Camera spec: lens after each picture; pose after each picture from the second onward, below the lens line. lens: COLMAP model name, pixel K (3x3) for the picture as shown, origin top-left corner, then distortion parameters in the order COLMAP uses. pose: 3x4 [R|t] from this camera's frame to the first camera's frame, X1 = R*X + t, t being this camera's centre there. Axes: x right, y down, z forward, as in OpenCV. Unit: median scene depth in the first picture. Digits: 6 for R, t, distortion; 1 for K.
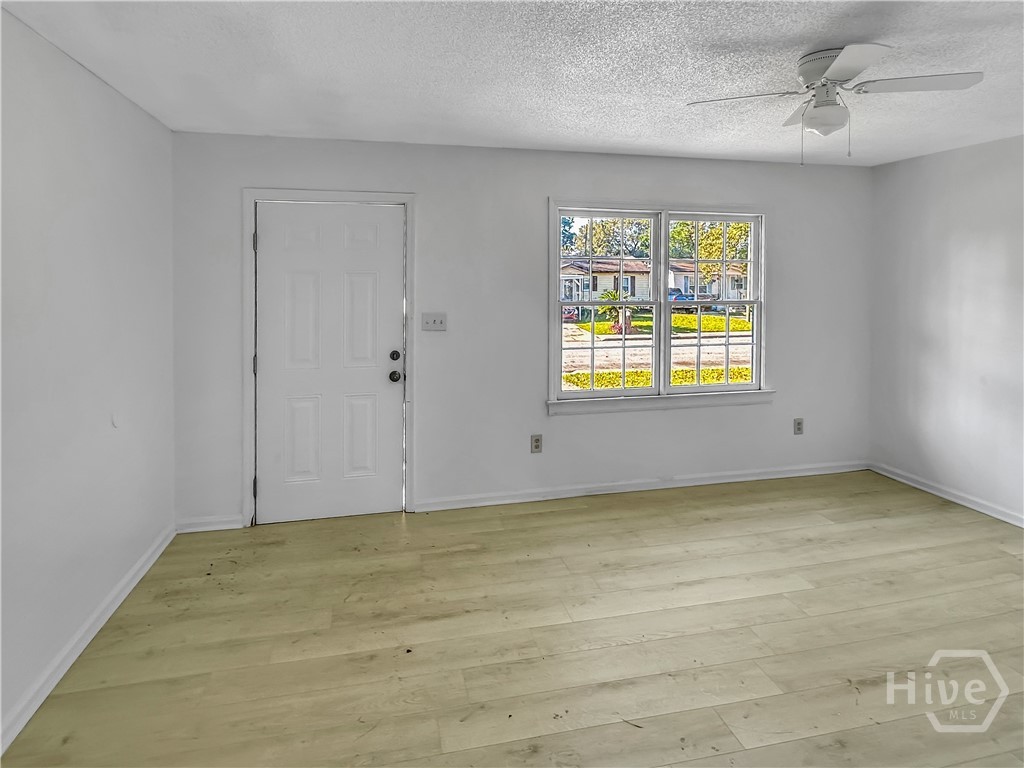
lens RADIAL K [[570.1, 0, 512.0], [0, 570.1, 384.0], [0, 0, 1]] dist [0.001346, 0.000921]
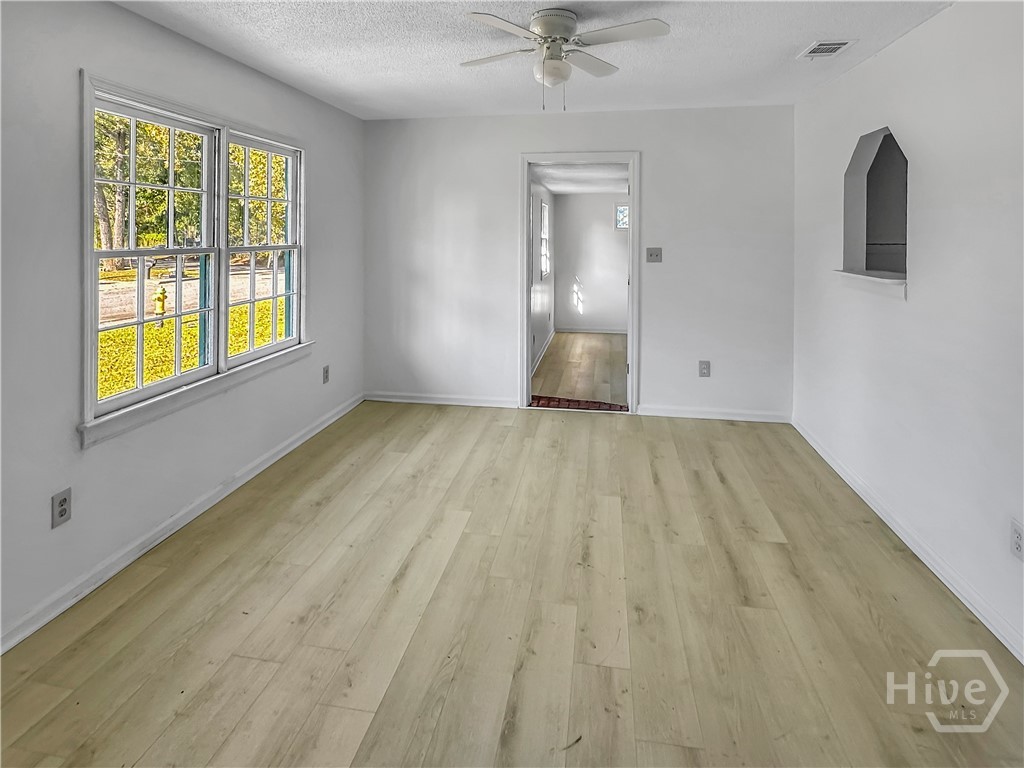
lens RADIAL K [[569.2, 0, 513.0], [0, 569.2, 296.7], [0, 0, 1]] dist [-0.000194, 0.000512]
pose [[0.382102, -0.101328, 0.918548, -0.313661], [0.161829, 0.985948, 0.041444, -0.055331], [-0.909840, 0.132812, 0.393130, 0.408120]]
